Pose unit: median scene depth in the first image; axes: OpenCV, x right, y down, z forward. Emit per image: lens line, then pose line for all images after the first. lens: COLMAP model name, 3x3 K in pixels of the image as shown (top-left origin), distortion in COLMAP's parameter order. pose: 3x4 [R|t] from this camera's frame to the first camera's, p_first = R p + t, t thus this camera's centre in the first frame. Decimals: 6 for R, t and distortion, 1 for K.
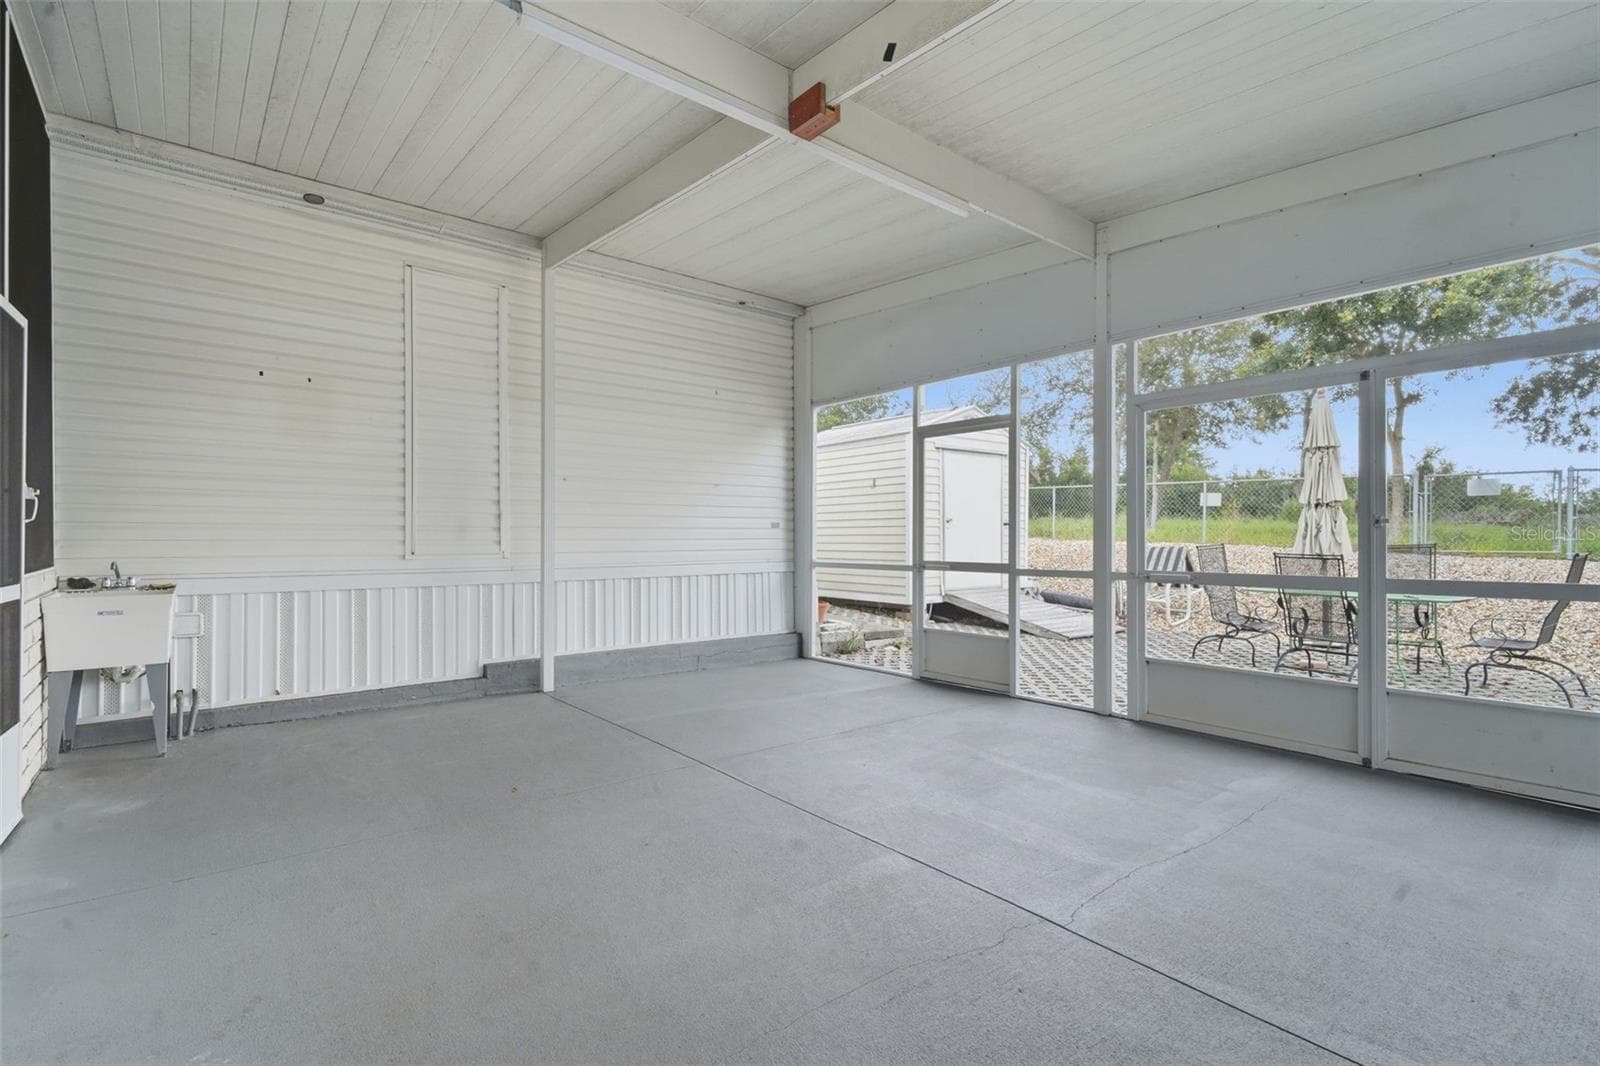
lens RADIAL K [[765.2, 0, 791.7], [0, 765.2, 536.1], [0, 0, 1]] dist [-0.000993, -0.000018]
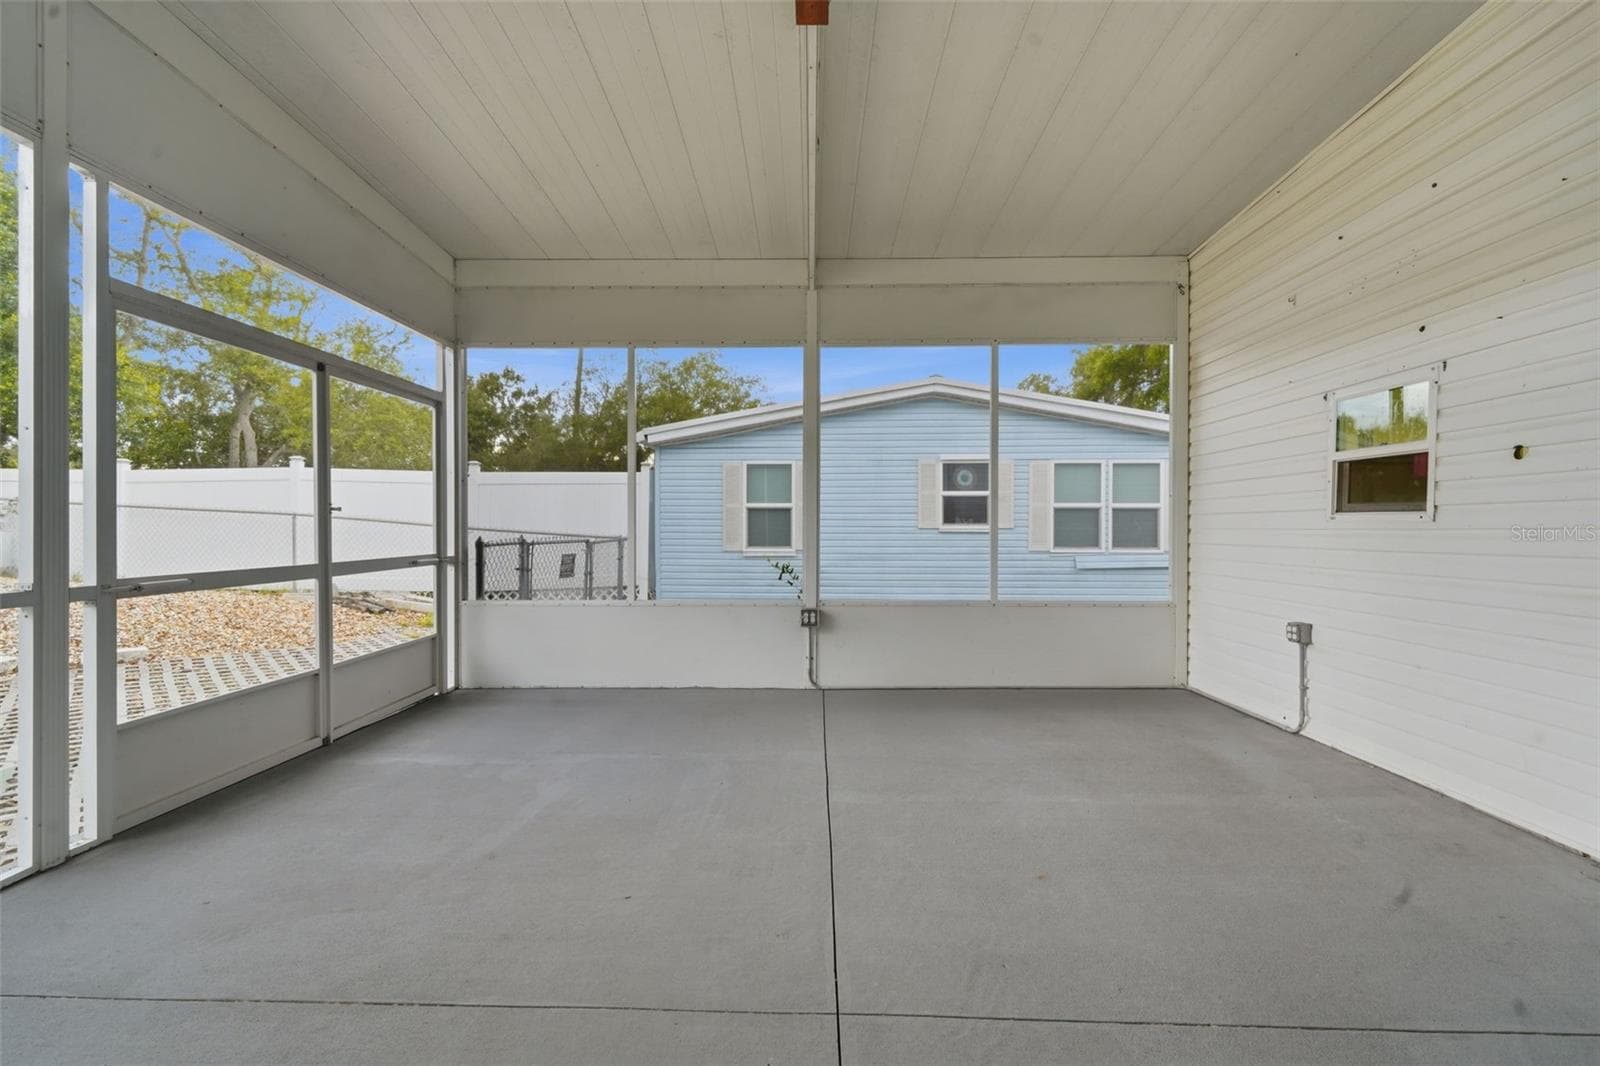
lens RADIAL K [[765.2, 0, 791.7], [0, 765.2, 536.1], [0, 0, 1]] dist [-0.000993, -0.000018]
pose [[-0.778159, -0.009278, 0.627999, -0.339109], [-0.004096, 0.999945, 0.009697, 0.004674], [-0.628054, 0.004973, -0.778154, 1.227150]]
